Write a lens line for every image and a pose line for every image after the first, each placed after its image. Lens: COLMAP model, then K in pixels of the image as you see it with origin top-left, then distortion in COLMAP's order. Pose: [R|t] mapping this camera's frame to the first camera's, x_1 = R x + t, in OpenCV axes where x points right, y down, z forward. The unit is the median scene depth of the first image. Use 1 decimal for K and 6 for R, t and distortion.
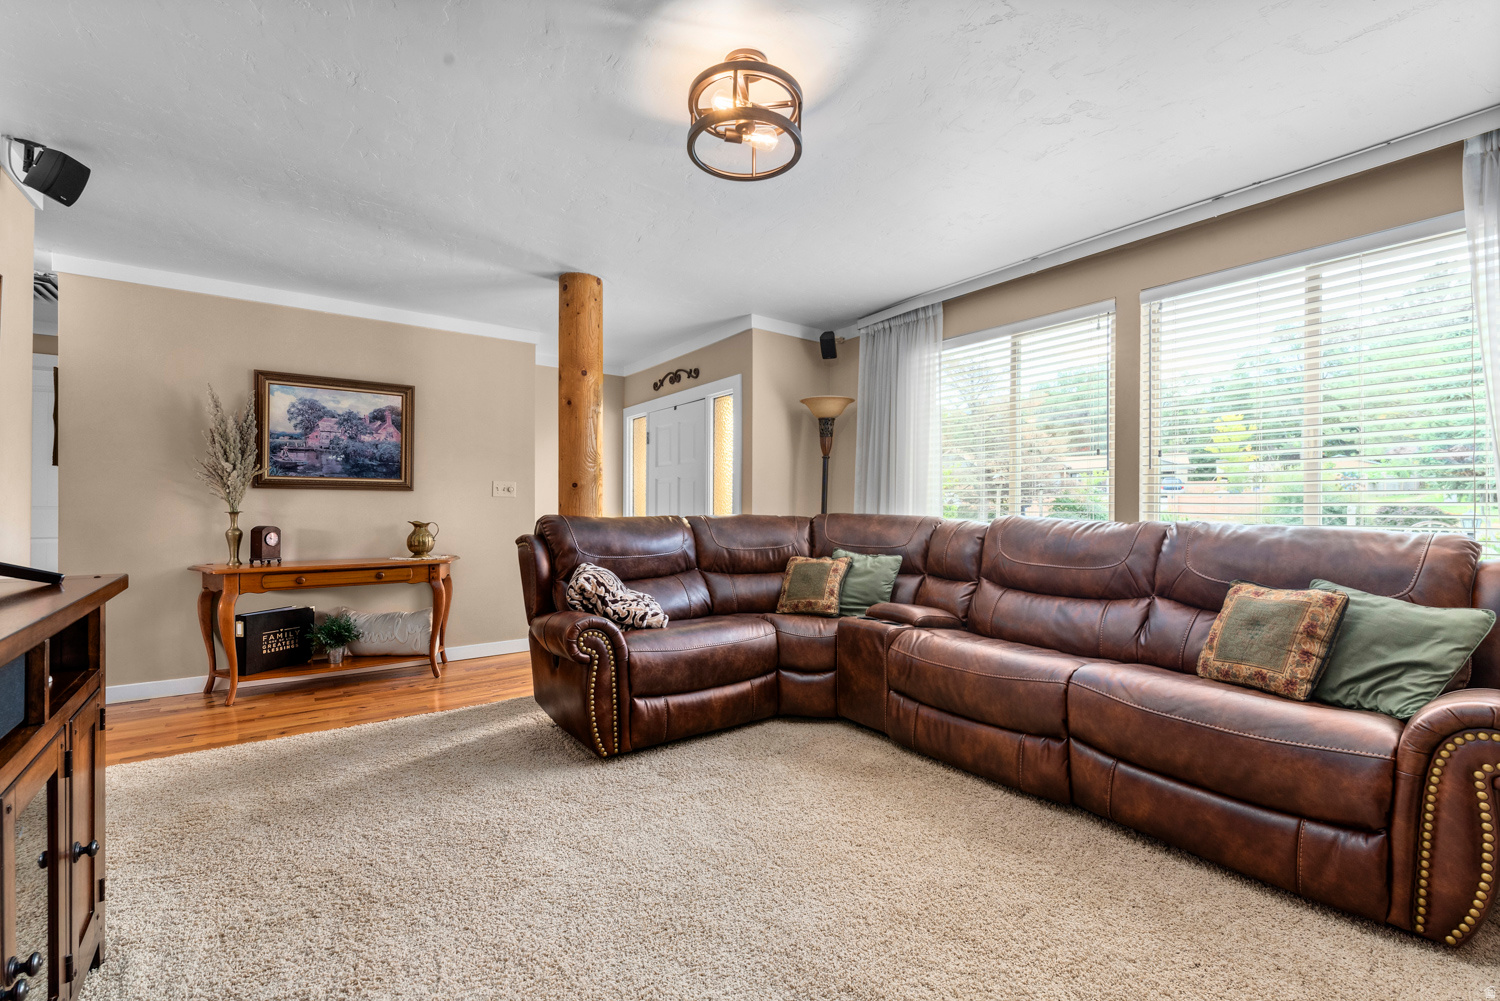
lens RADIAL K [[656.5, 0, 750.0], [0, 656.5, 500.5], [0, 0, 1]] dist [0.001478, -0.000211]
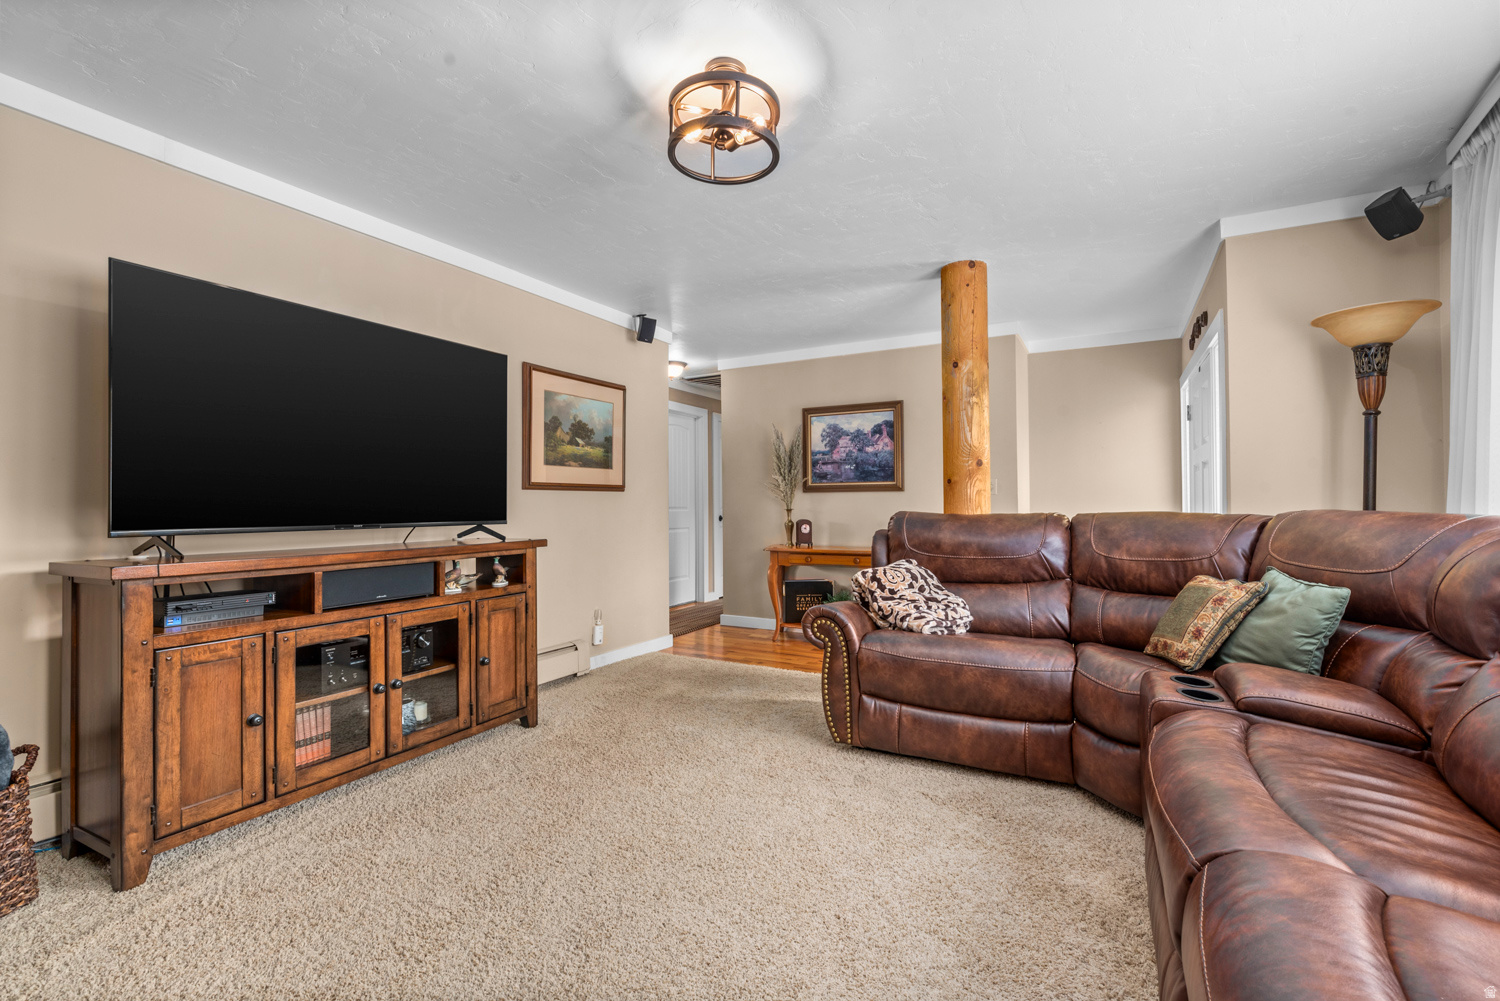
lens RADIAL K [[656.5, 0, 750.0], [0, 656.5, 500.5], [0, 0, 1]] dist [0.001478, -0.000211]
pose [[0.421759, -0.013922, -0.906601, 0.482681], [0.013741, 0.999865, -0.008962, 0.009647], [0.906604, -0.008677, 0.421894, 0.313252]]
